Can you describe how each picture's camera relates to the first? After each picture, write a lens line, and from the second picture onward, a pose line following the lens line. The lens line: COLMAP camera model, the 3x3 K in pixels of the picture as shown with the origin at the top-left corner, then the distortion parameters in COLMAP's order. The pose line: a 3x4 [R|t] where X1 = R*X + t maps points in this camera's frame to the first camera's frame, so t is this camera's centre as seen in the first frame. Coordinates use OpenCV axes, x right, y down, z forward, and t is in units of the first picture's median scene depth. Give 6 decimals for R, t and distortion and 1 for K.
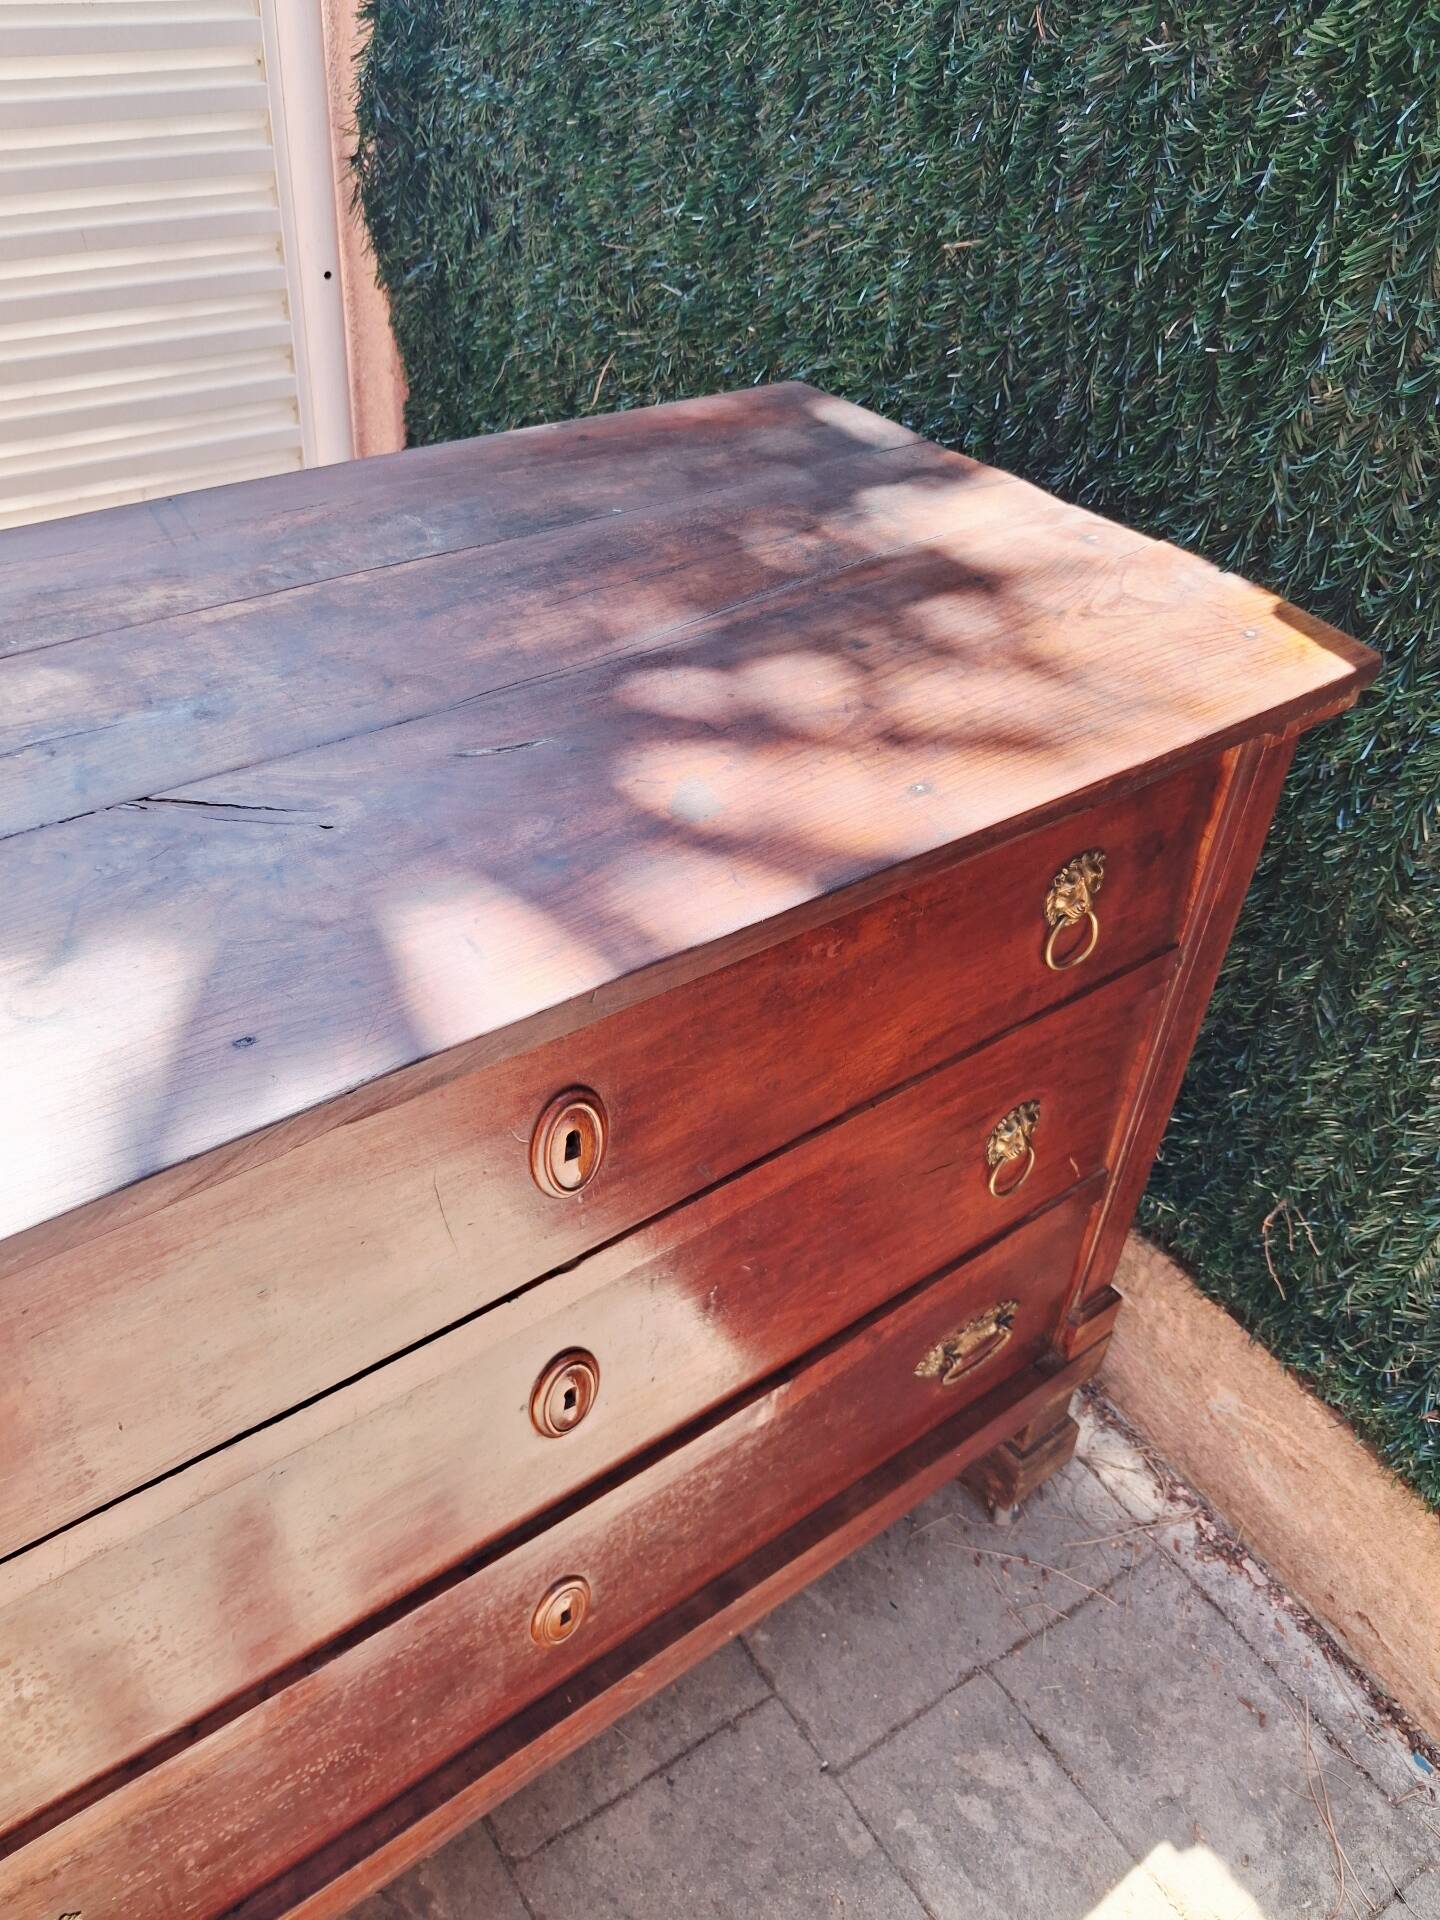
lens RADIAL K [[1466.6, 0, 641.1], [0, 1466.6, 888.4], [0, 0, 1]] dist [0.164082, -0.420613]
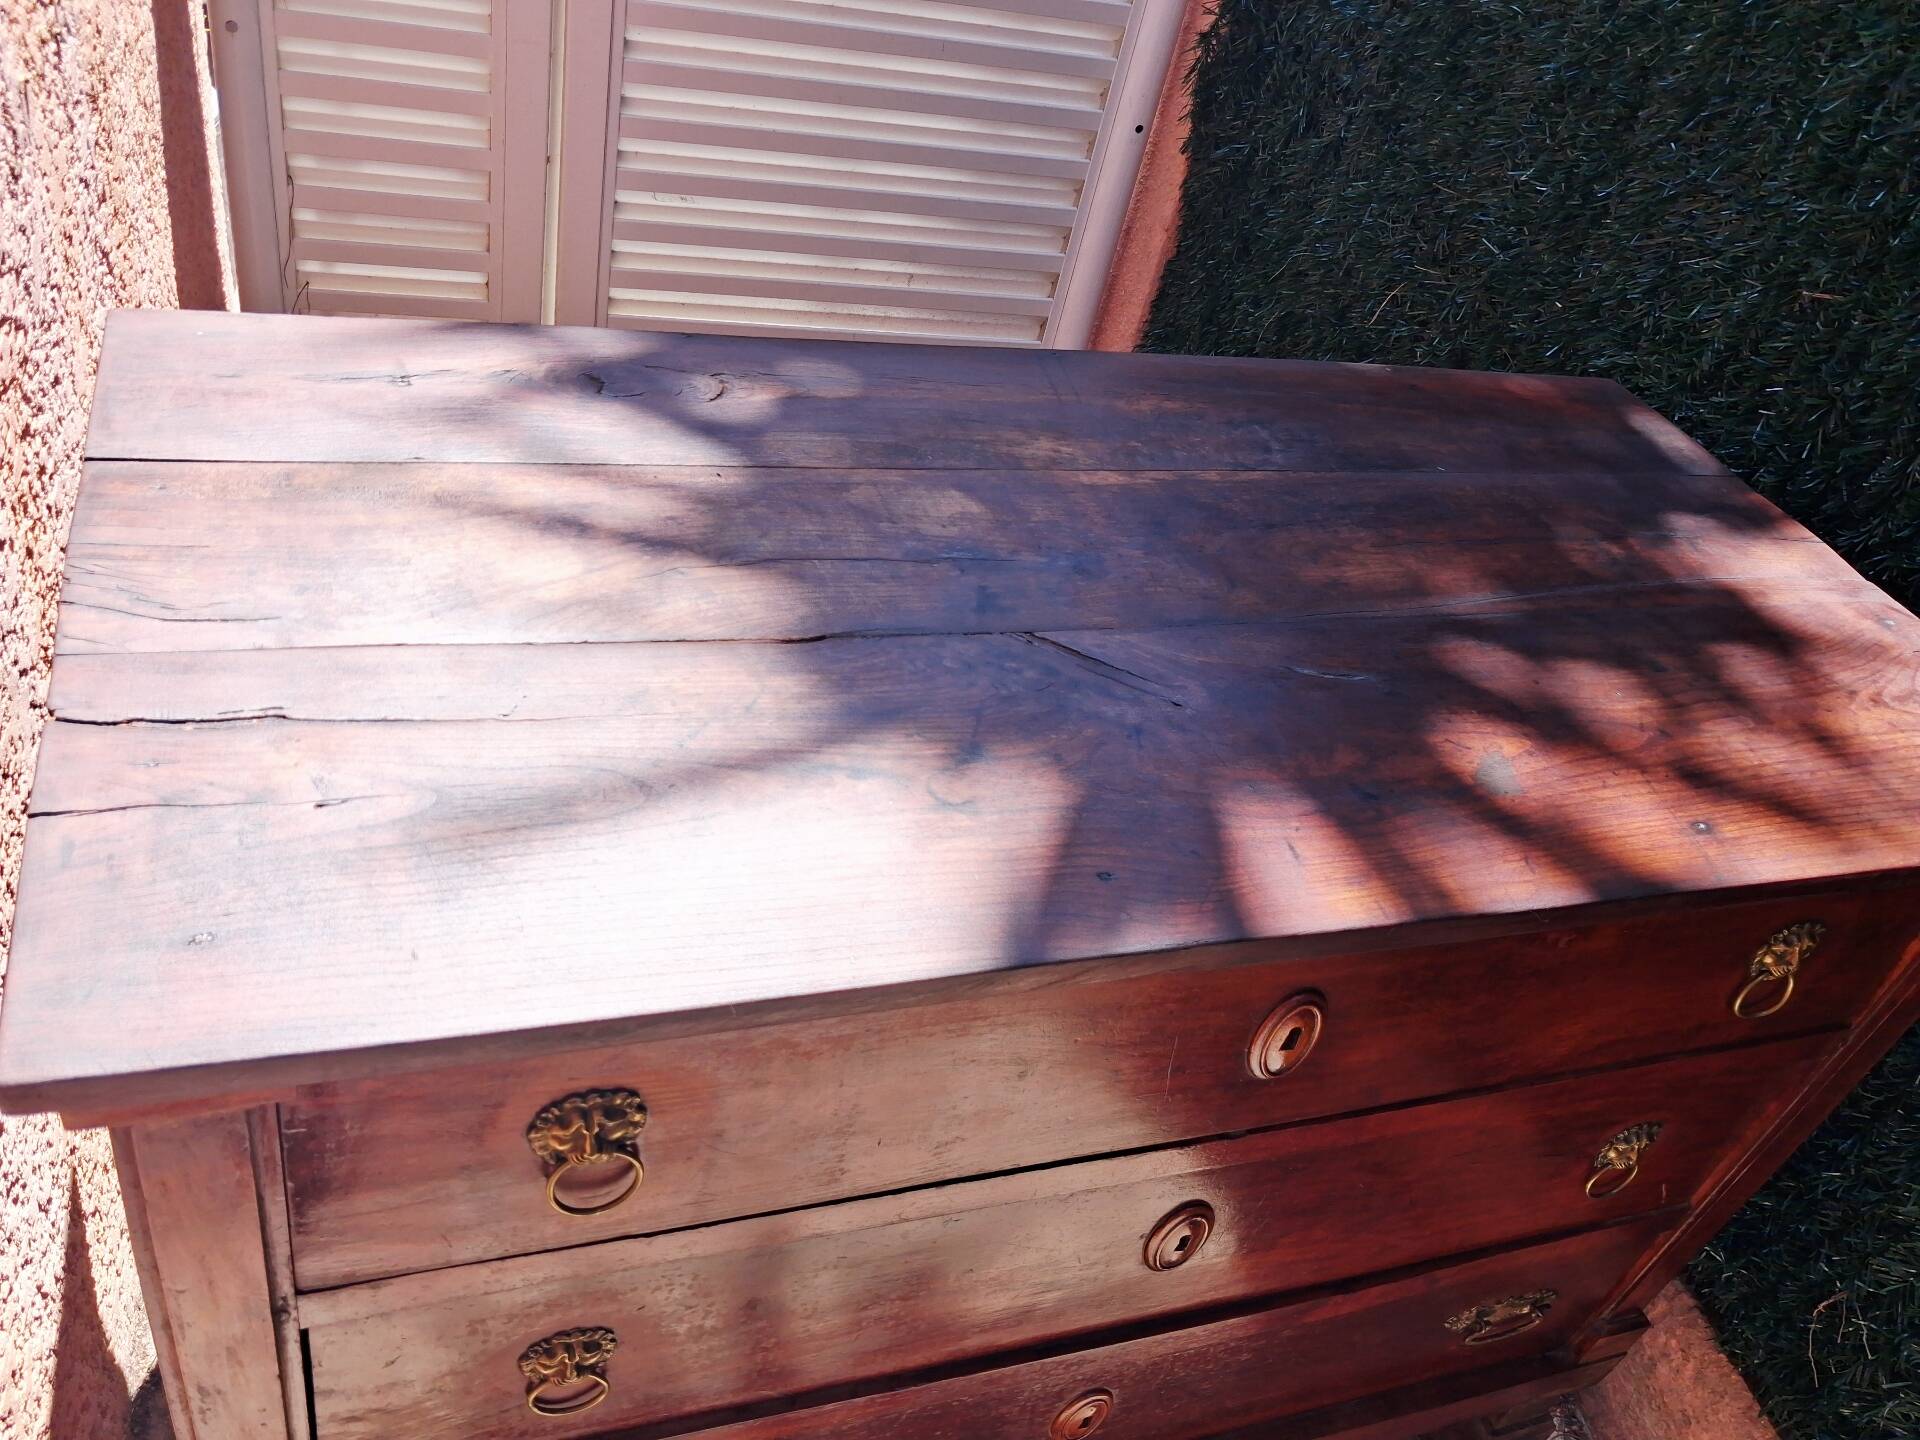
lens RADIAL K [[1462.3, 0, 960.0], [0, 1462.3, 720.0], [0, 0, 1]] dist [-0.000950, 0.004605]
pose [[0.942175, 0.300574, -0.148192, -0.142885], [-0.300079, 0.953554, 0.026227, -0.006487], [0.149192, 0.019759, 0.988611, -0.099481]]
